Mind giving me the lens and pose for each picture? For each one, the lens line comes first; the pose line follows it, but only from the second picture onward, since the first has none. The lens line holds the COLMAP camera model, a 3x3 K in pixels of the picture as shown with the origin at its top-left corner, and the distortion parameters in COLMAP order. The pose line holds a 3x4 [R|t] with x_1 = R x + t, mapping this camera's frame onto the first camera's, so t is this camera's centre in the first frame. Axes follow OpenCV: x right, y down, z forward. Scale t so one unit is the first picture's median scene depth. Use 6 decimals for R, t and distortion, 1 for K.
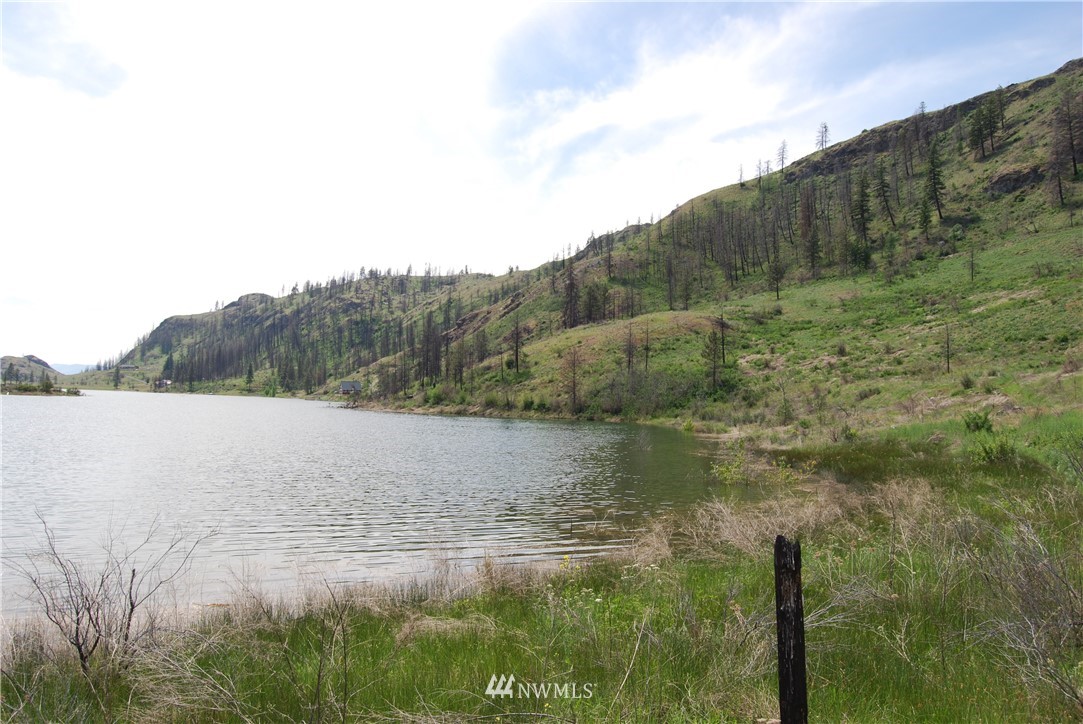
lens RADIAL K [[852.7, 0, 537.9], [0, 852.7, 358.1], [0, 0, 1]] dist [-0.096031, 0.038279]
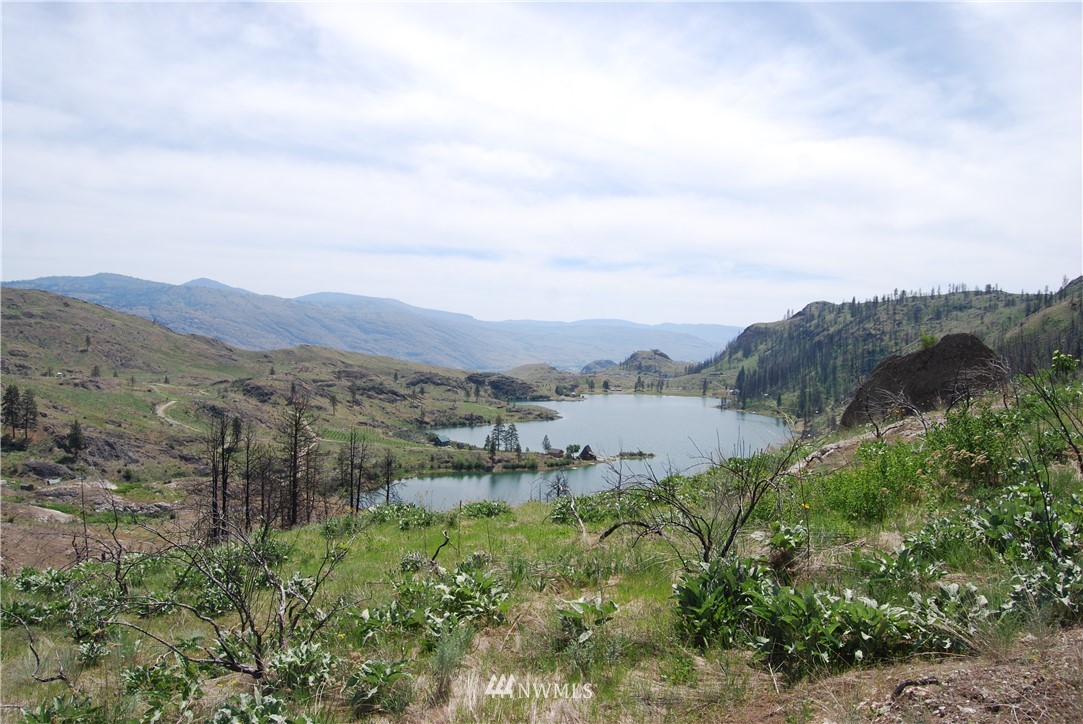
lens RADIAL K [[852.7, 0, 538.4], [0, 852.7, 362.5], [0, 0, 1]] dist [-0.096031, 0.038279]
pose [[0.766405, 0.008118, -0.642306, 0.269424], [0.031351, 0.998256, 0.050025, -0.125826], [0.641592, -0.058477, 0.764814, -0.376178]]
